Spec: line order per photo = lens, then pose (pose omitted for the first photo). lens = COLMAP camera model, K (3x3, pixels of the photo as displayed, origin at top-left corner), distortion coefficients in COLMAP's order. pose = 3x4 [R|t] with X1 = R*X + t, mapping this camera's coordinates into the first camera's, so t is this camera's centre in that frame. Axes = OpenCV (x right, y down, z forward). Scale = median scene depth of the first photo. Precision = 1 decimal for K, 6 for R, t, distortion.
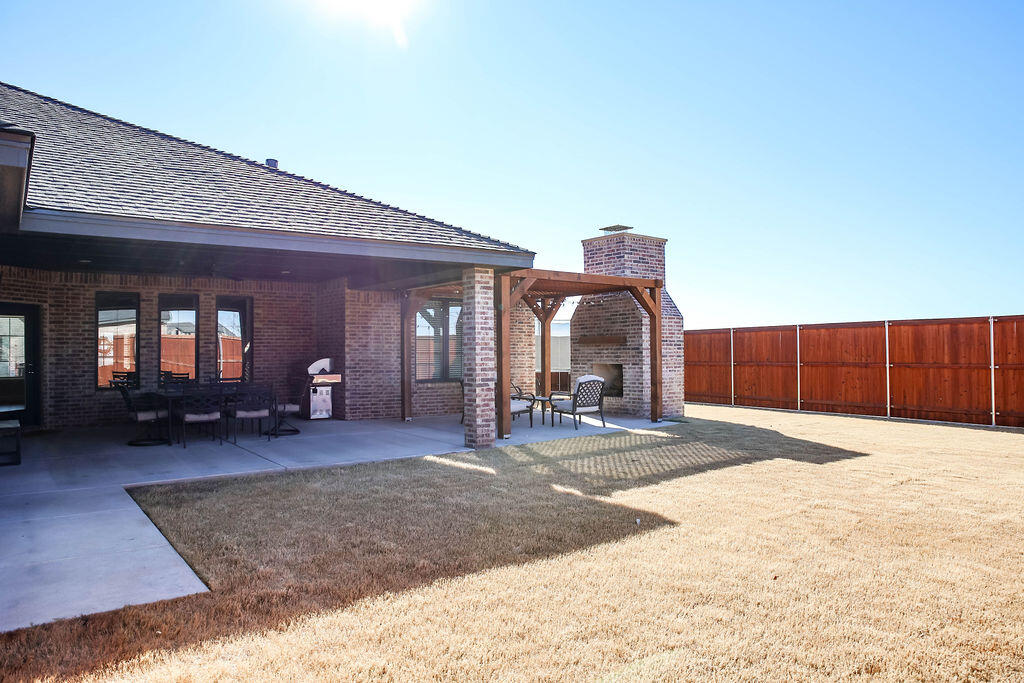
lens RADIAL K [[703.0, 0, 522.0], [0, 703.0, 341.2], [0, 0, 1]] dist [-0.104650, 0.053901]
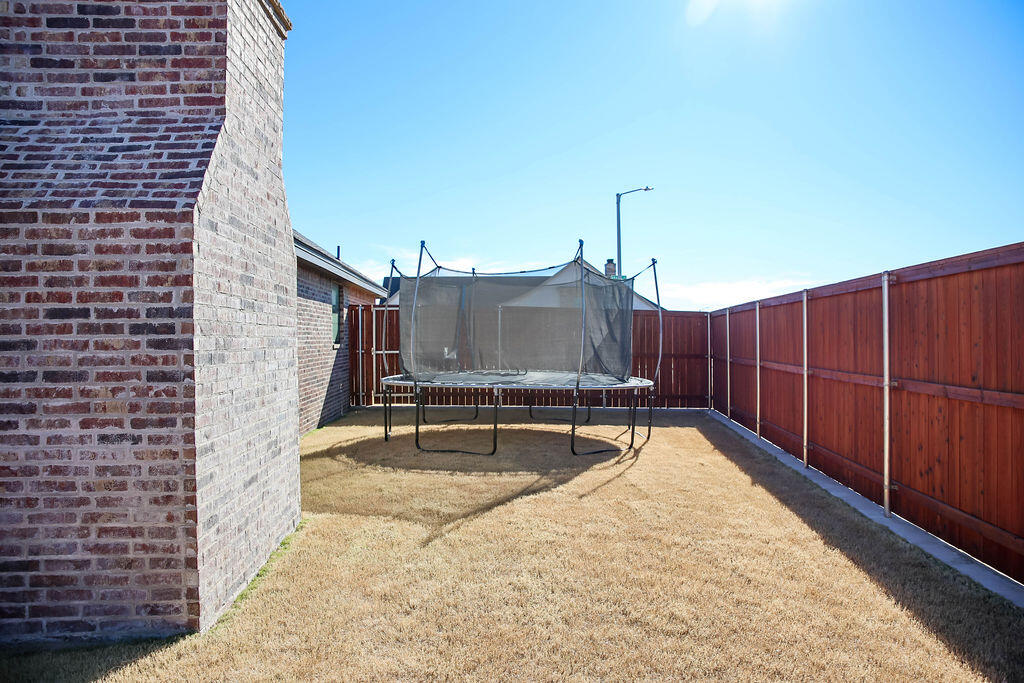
lens RADIAL K [[703.0, 0, 513.3], [0, 703.0, 340.8], [0, 0, 1]] dist [-0.104650, 0.053901]
pose [[0.830568, -0.003393, -0.556907, 0.494284], [0.013144, 0.999822, 0.013511, 0.008449], [0.556762, -0.018542, 0.830465, 0.959433]]
